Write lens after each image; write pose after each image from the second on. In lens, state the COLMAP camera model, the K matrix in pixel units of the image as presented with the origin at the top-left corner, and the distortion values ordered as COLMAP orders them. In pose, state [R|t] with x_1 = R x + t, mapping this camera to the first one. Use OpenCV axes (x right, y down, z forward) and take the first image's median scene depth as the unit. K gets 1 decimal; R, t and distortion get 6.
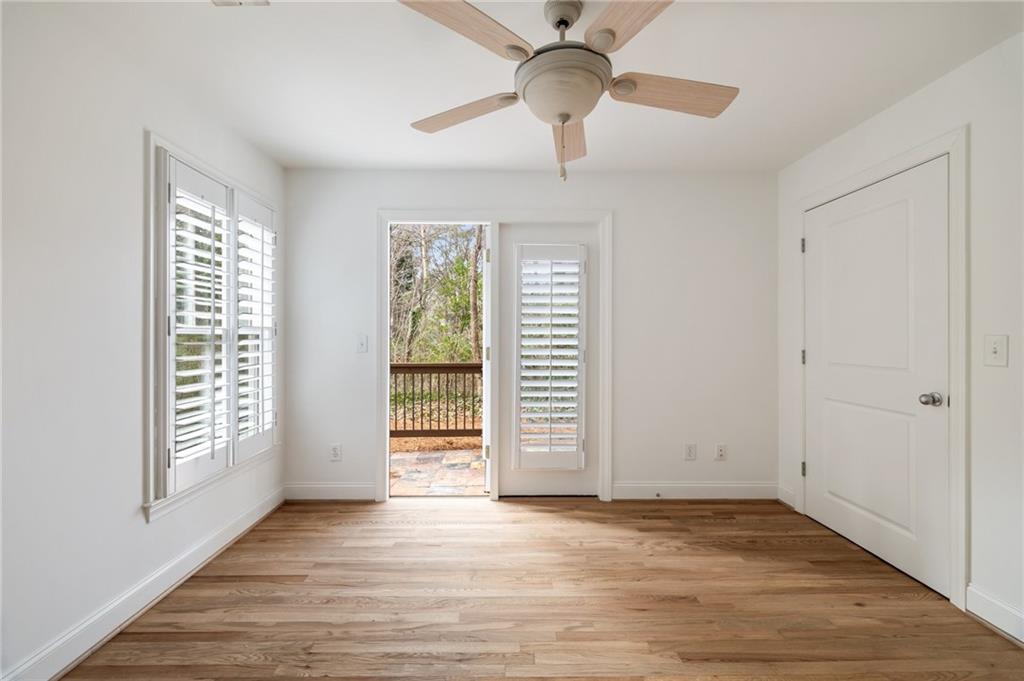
lens RADIAL K [[425.2, 0, 510.0], [0, 425.2, 337.3], [0, 0, 1]] dist [-0.000711, -0.000205]
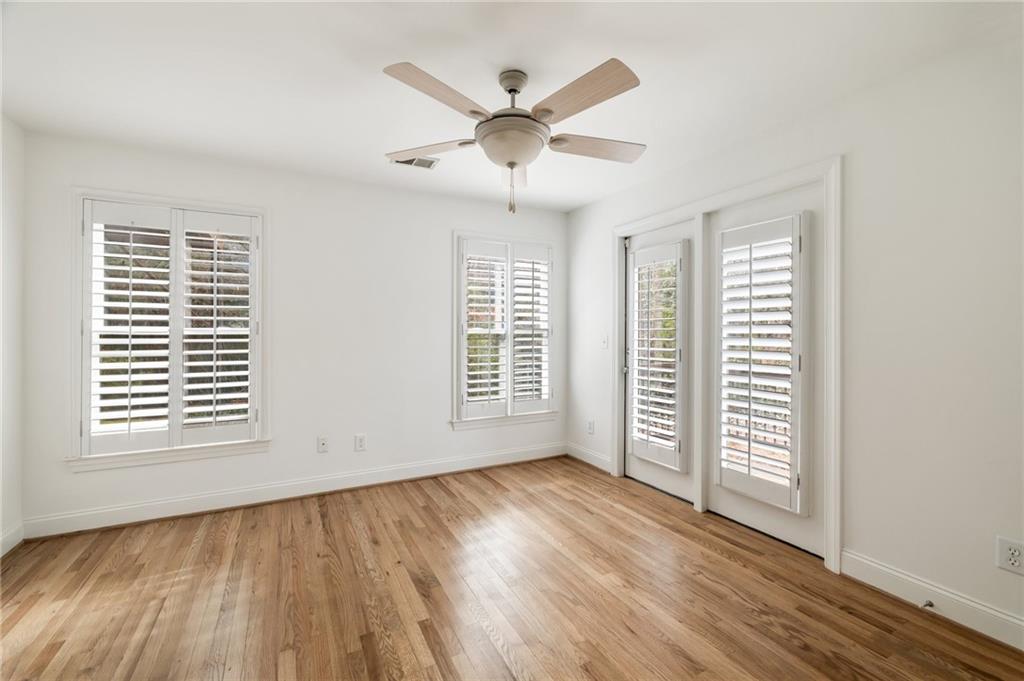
lens RADIAL K [[431.3, 0, 509.7], [0, 431.3, 333.0], [0, 0, 1]] dist [0.000340, 0.000018]
pose [[0.450867, -0.000540, -0.892591, 0.754810], [-0.005952, 0.999976, -0.003611, -0.003347], [0.892572, 0.006941, 0.450852, 0.243386]]
